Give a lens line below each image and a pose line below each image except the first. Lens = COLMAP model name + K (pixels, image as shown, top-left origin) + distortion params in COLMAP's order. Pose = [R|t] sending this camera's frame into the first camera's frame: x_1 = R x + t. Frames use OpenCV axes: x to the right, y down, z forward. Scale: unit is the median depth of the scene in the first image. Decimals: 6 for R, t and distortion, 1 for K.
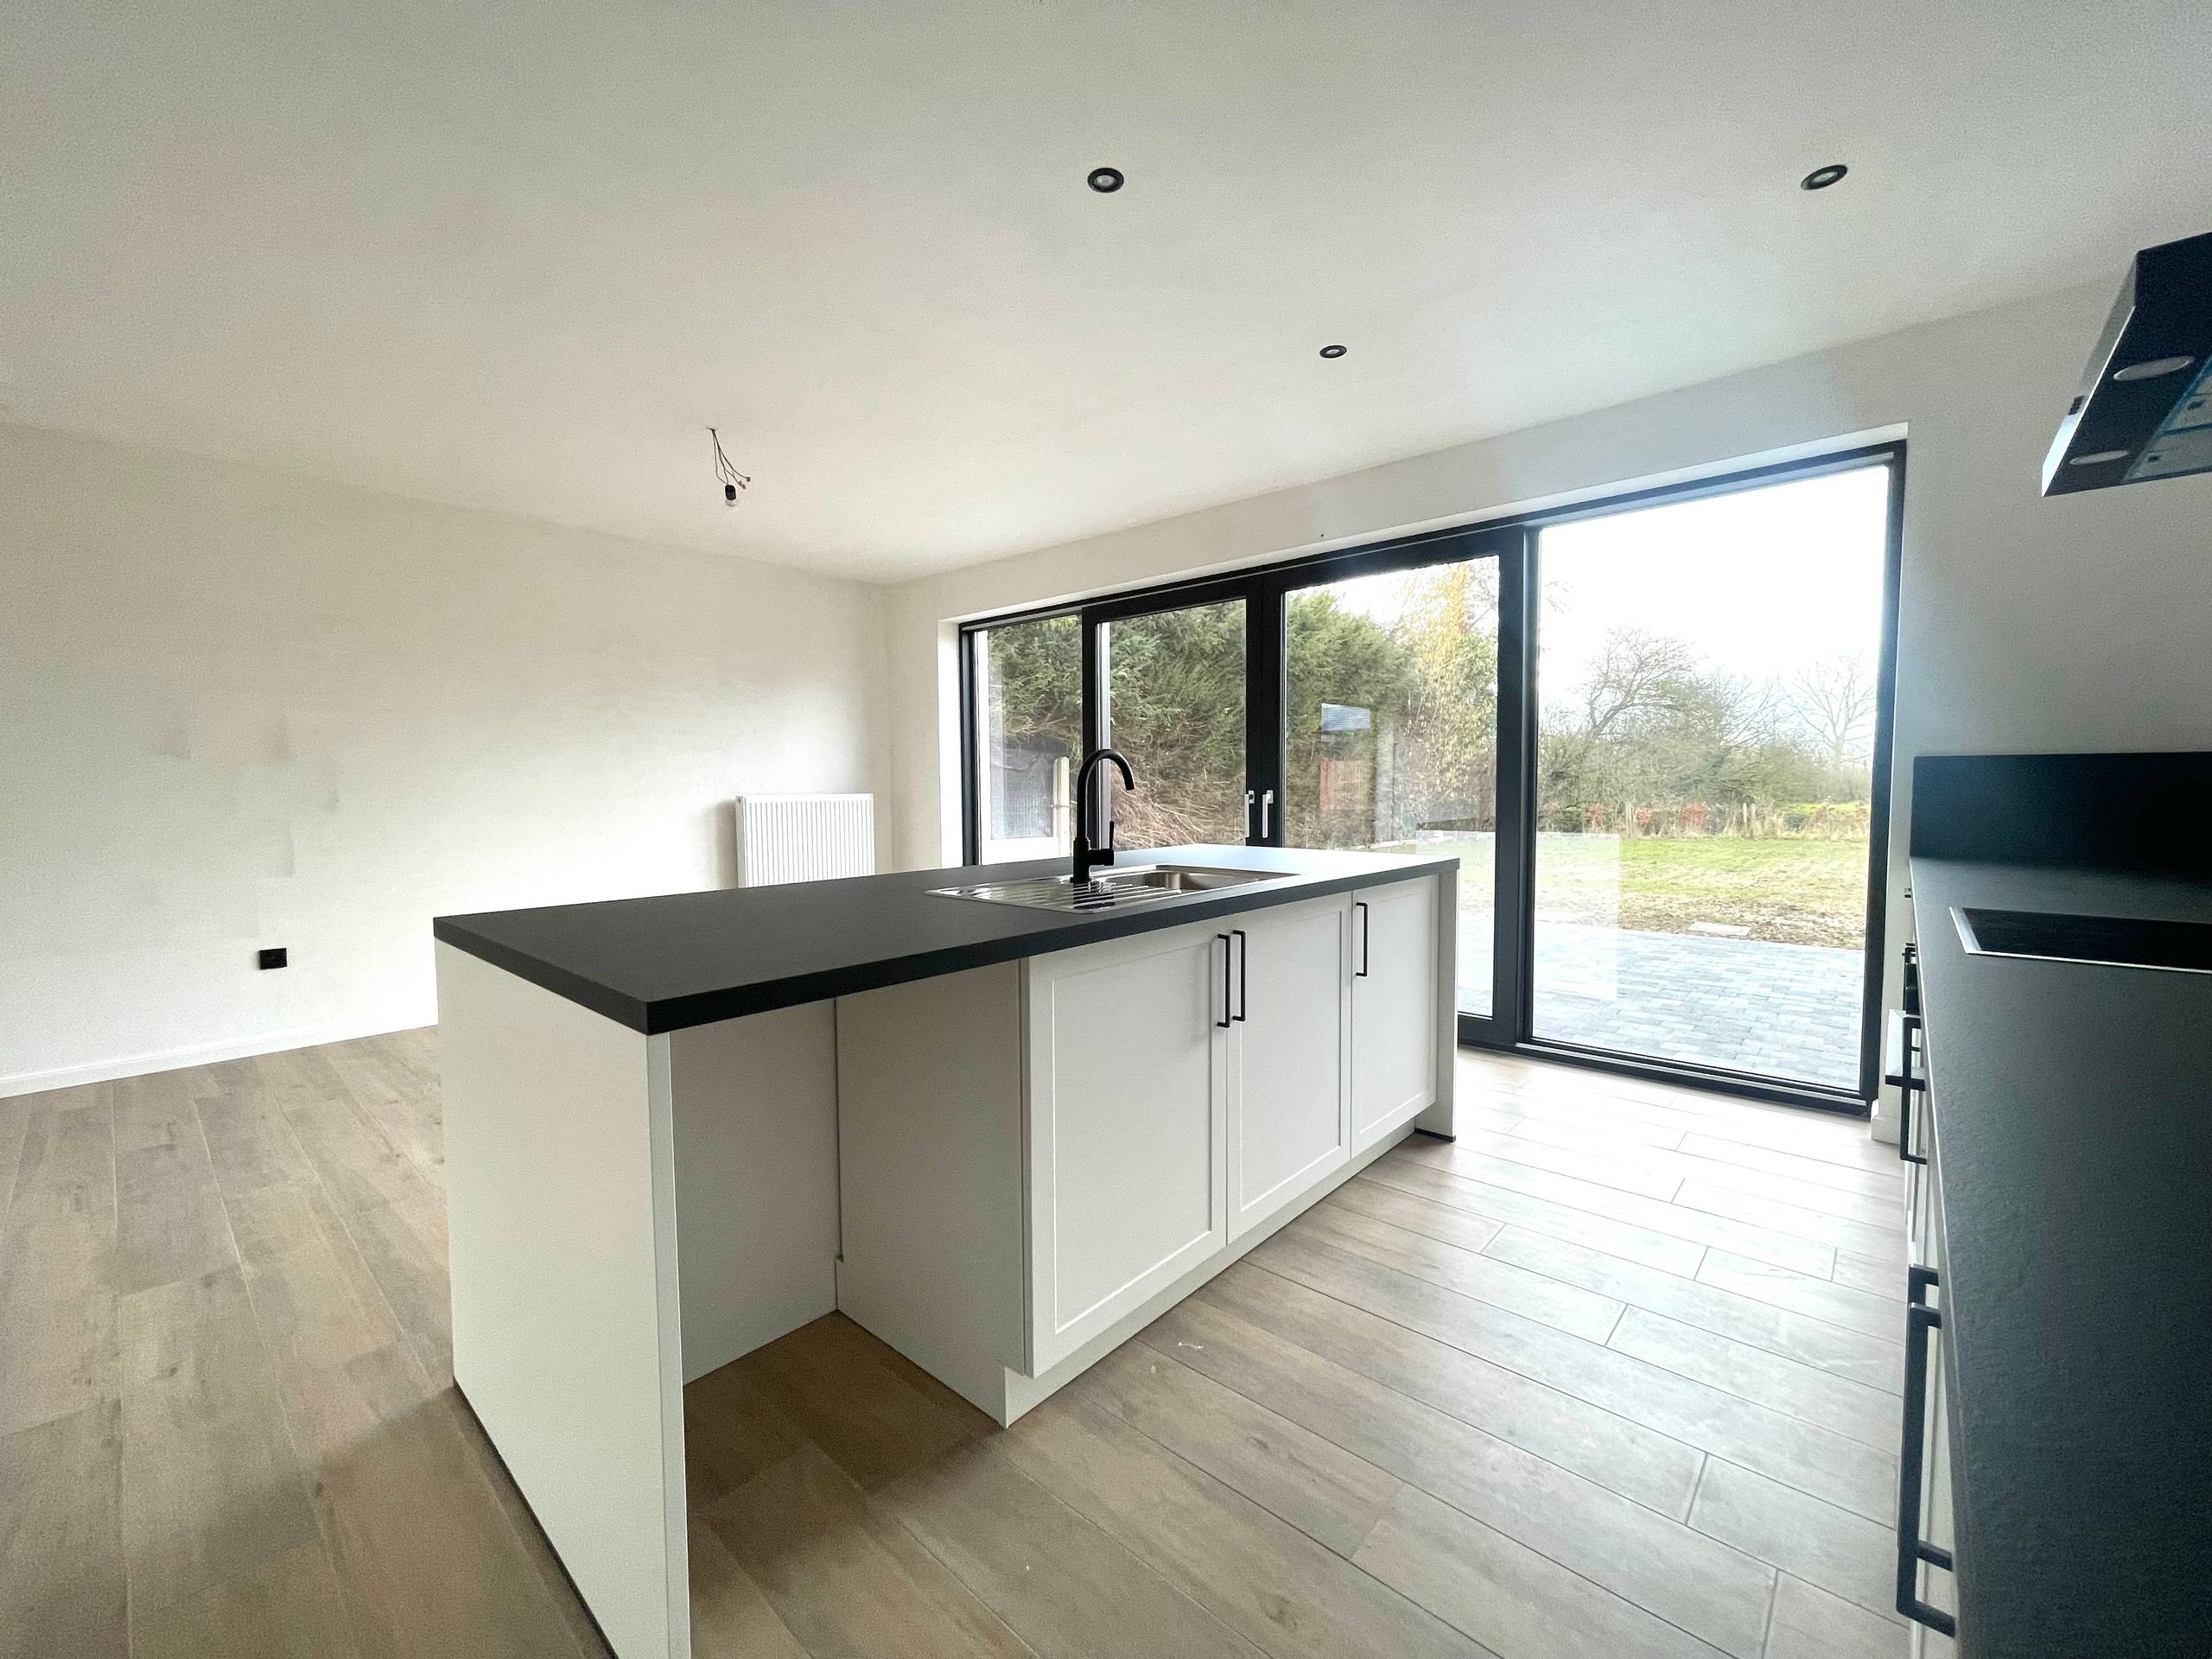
lens RADIAL K [[886.6, 0, 1106.0], [0, 886.6, 829.5], [0, 0, 1]] dist [-0.001053, -0.000053]
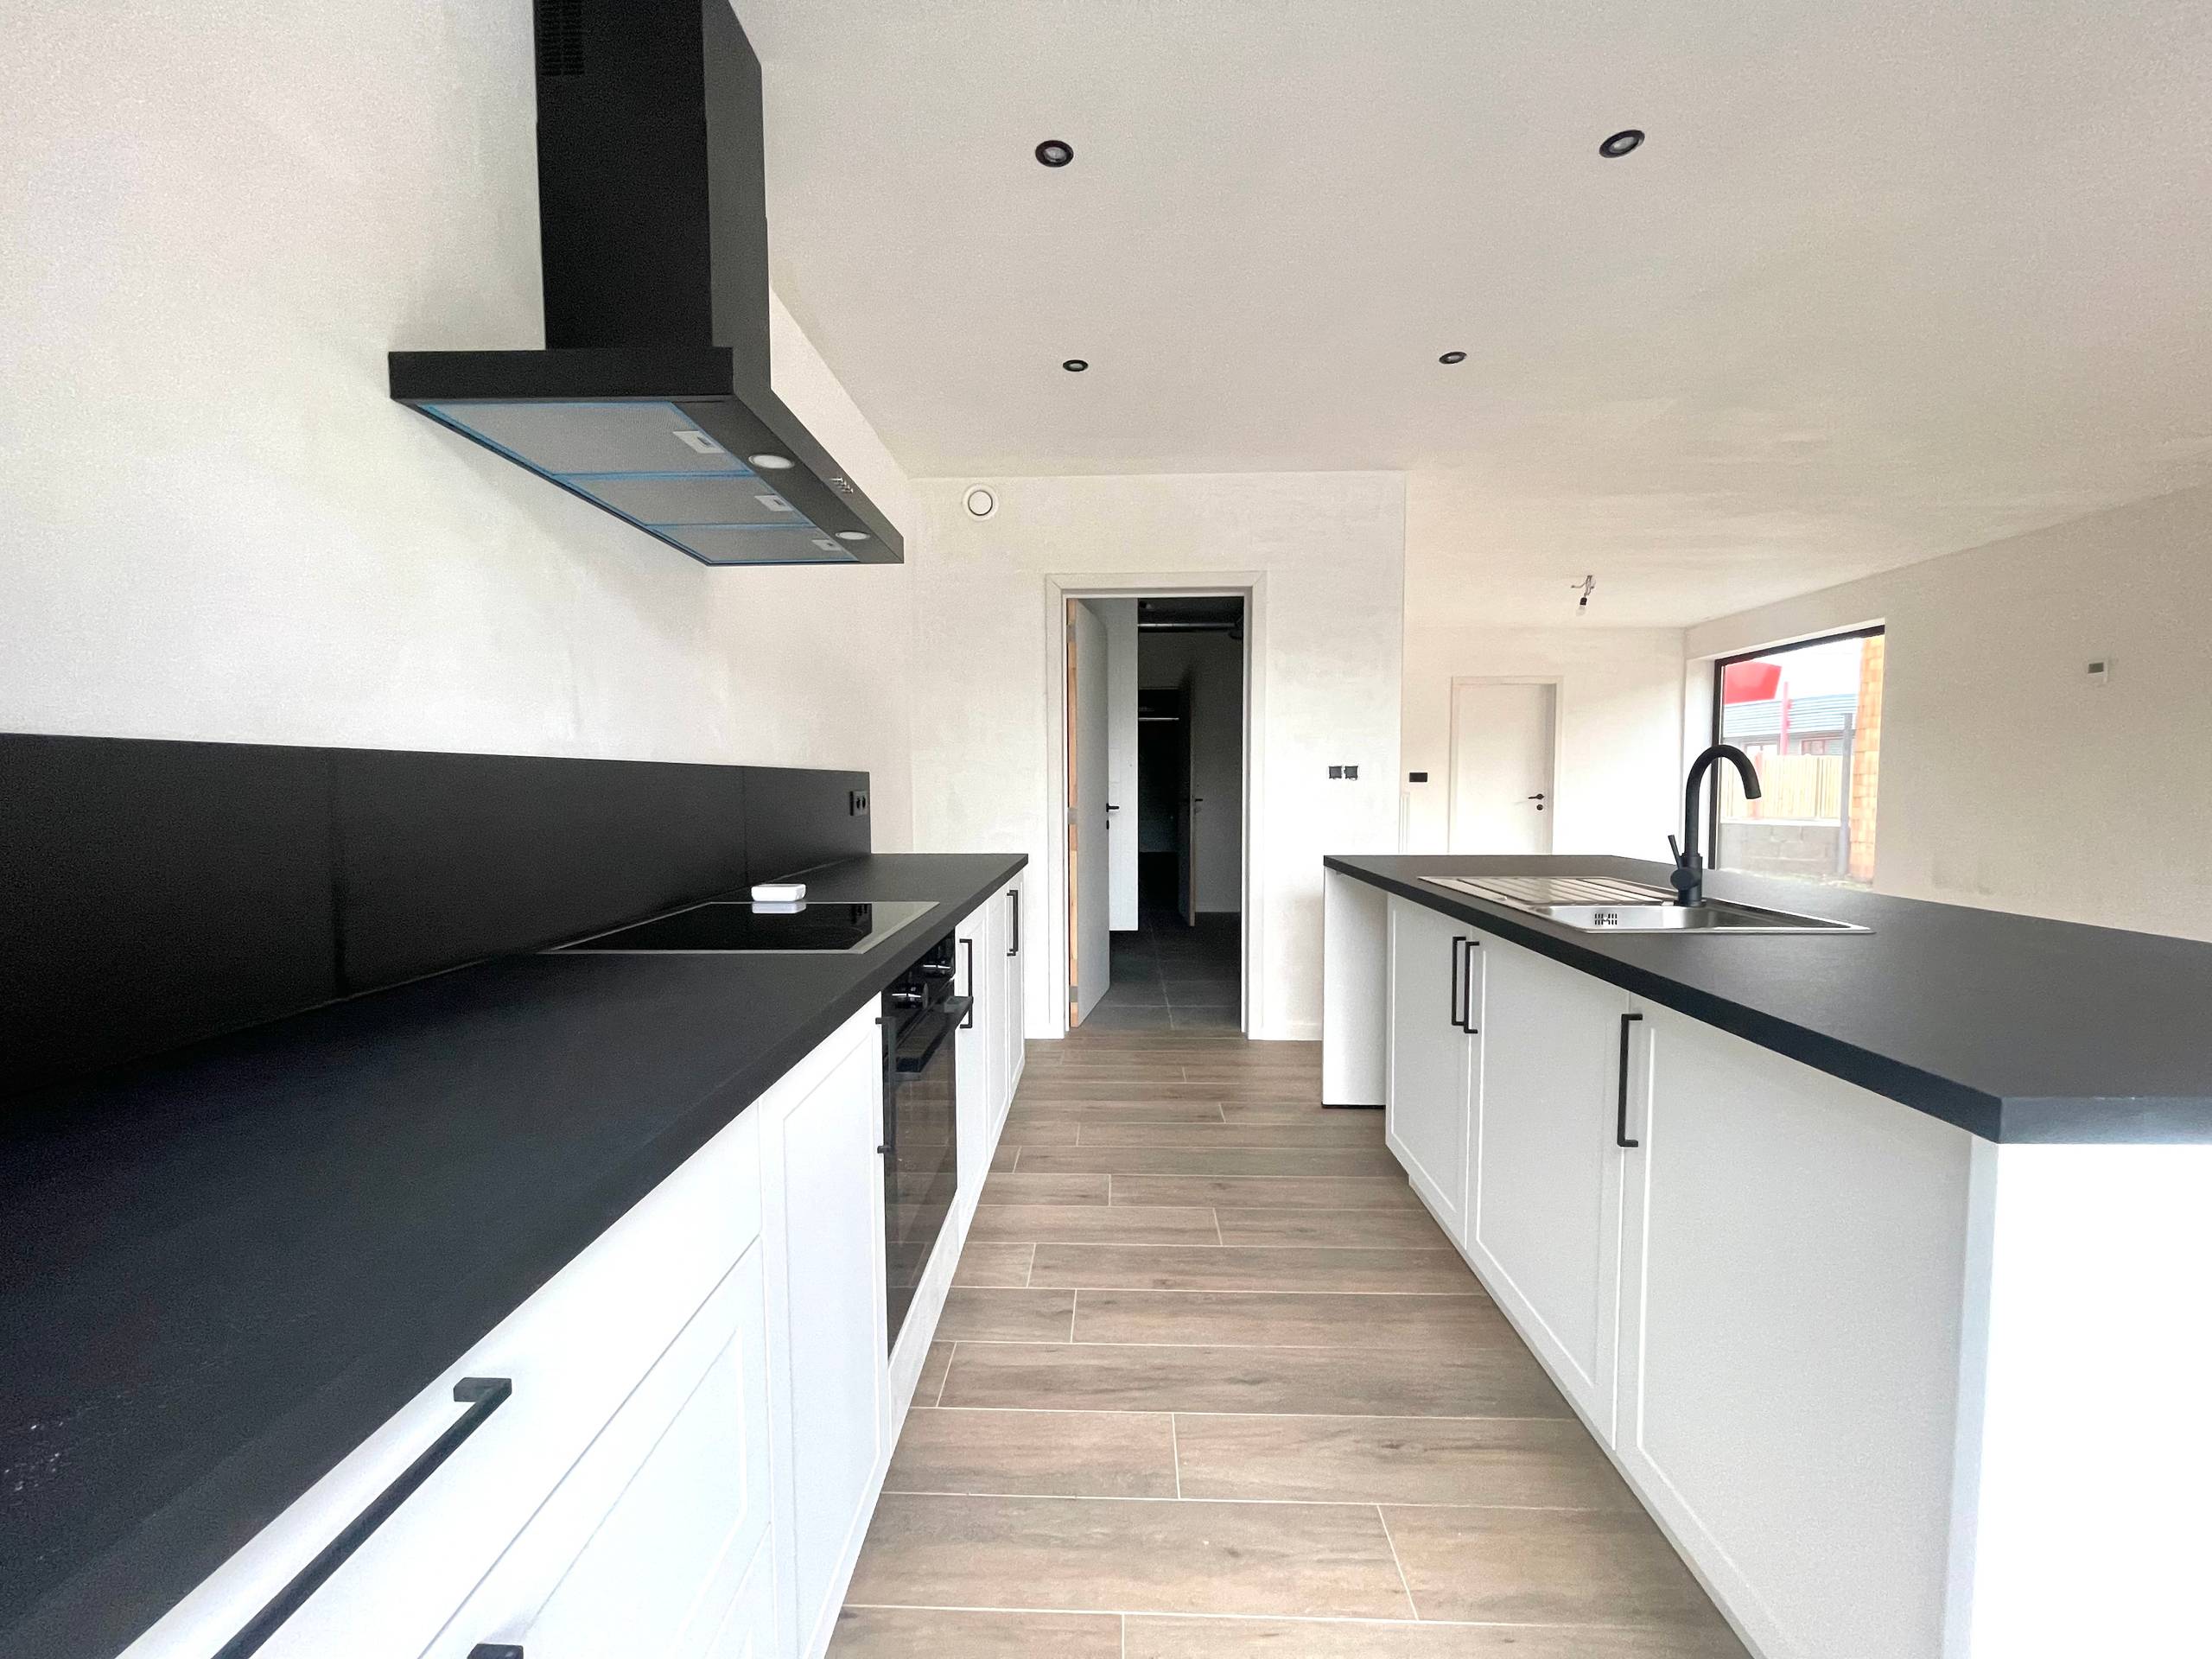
lens RADIAL K [[886.6, 0, 1106.0], [0, 886.6, 829.5], [0, 0, 1]] dist [-0.001053, -0.000053]
pose [[-0.756913, 0.047387, -0.651796, 1.091529], [-0.028731, 0.993990, 0.105630, -0.098187], [0.652884, 0.098679, -0.751002, 1.466591]]
